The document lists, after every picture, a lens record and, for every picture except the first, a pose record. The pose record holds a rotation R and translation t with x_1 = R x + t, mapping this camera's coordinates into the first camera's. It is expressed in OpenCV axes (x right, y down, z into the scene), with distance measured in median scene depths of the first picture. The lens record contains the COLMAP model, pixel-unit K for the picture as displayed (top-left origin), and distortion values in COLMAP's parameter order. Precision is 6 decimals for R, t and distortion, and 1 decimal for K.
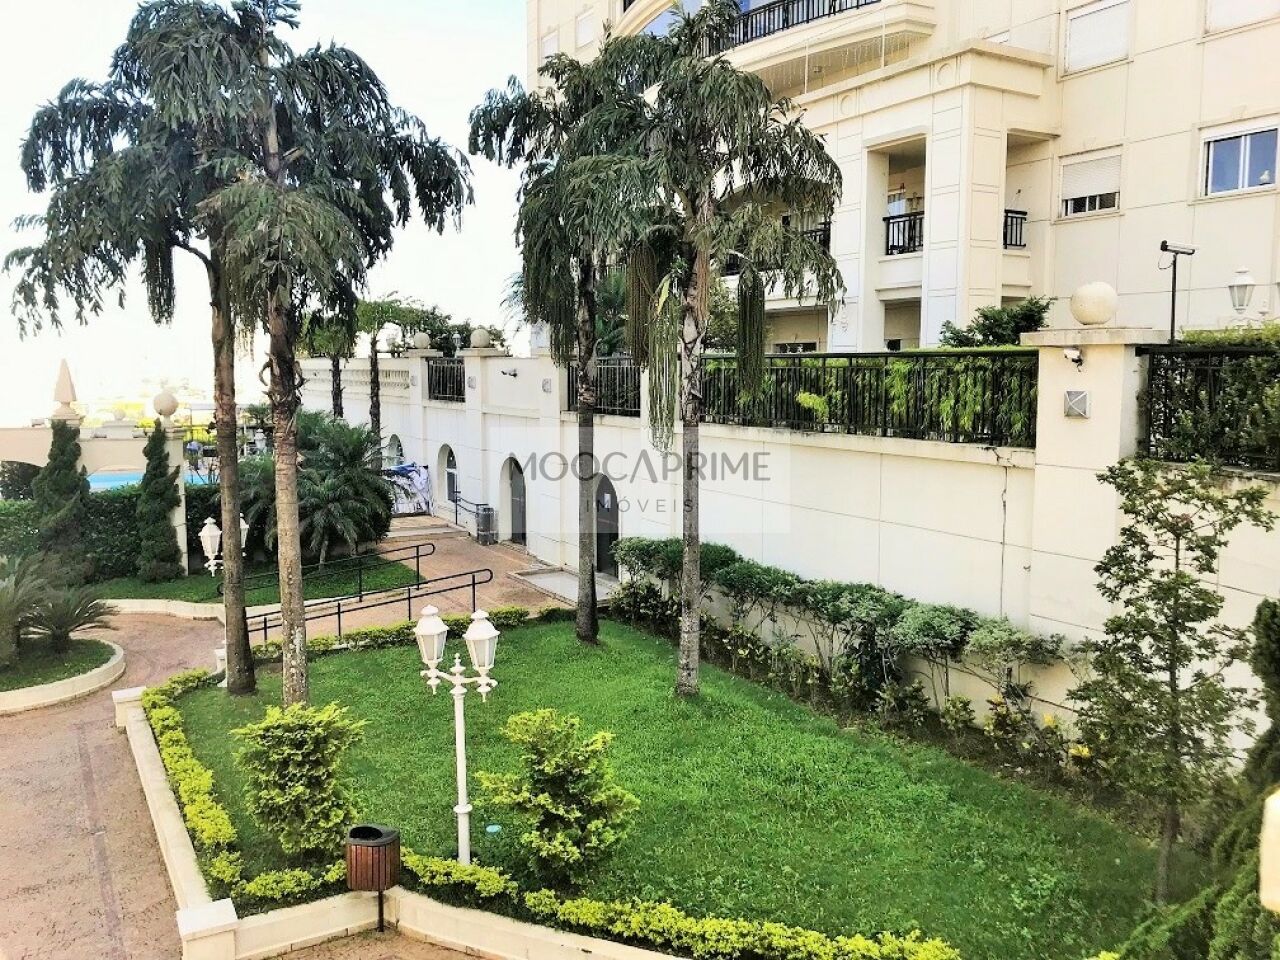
lens RADIAL K [[1046.3, 0, 640.0], [0, 1046.3, 480.0], [0, 0, 1]] dist [0.057009, 0.001171]
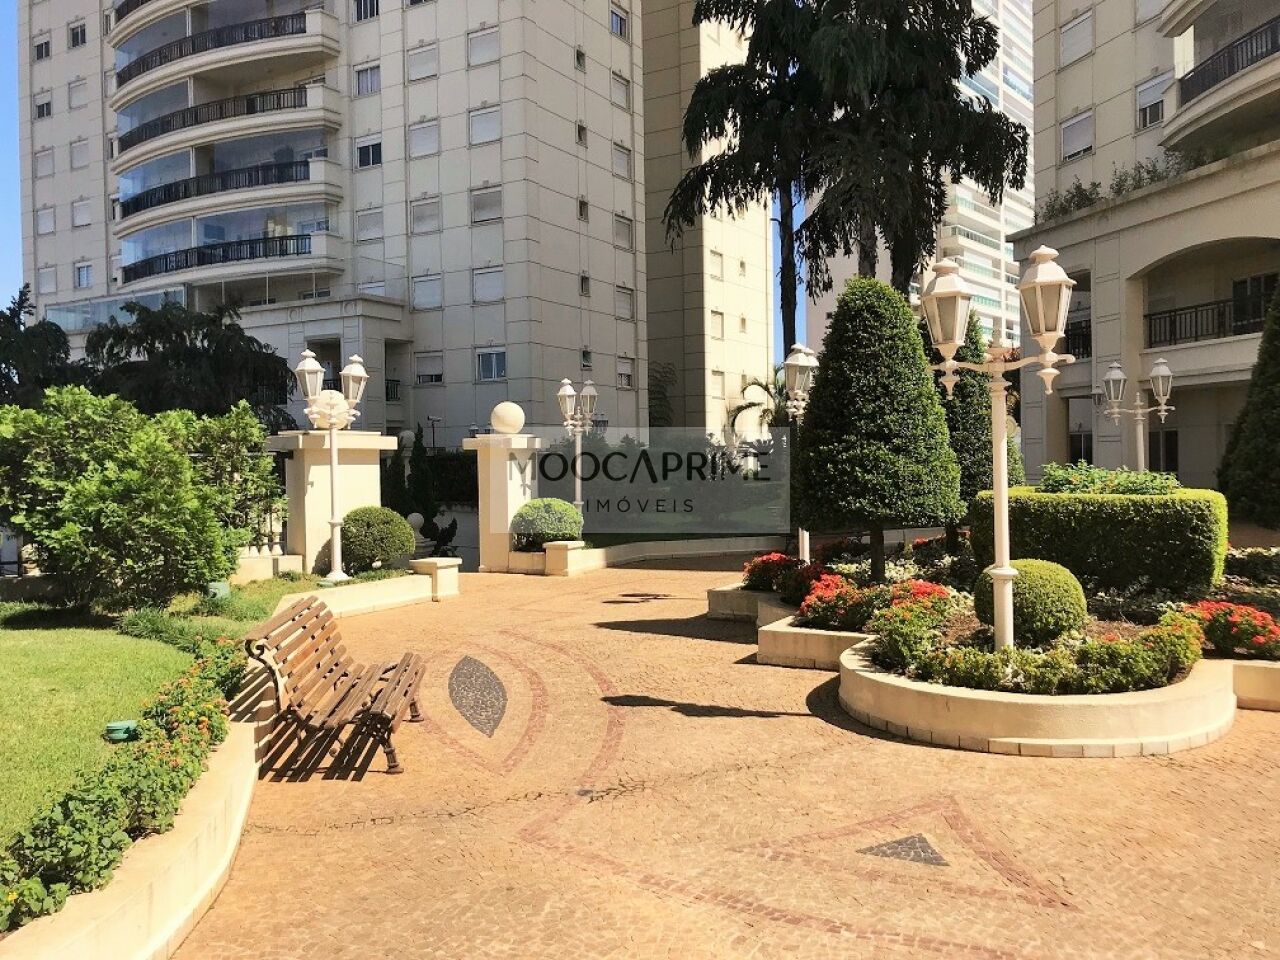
lens RADIAL K [[1046.3, 0, 640.0], [0, 1046.3, 480.0], [0, 0, 1]] dist [0.057009, 0.001171]
pose [[0.874873, -0.019083, 0.483977, -0.160002], [0.064874, 0.994837, -0.078045, 0.091183], [-0.479989, 0.099677, 0.871594, -0.804288]]
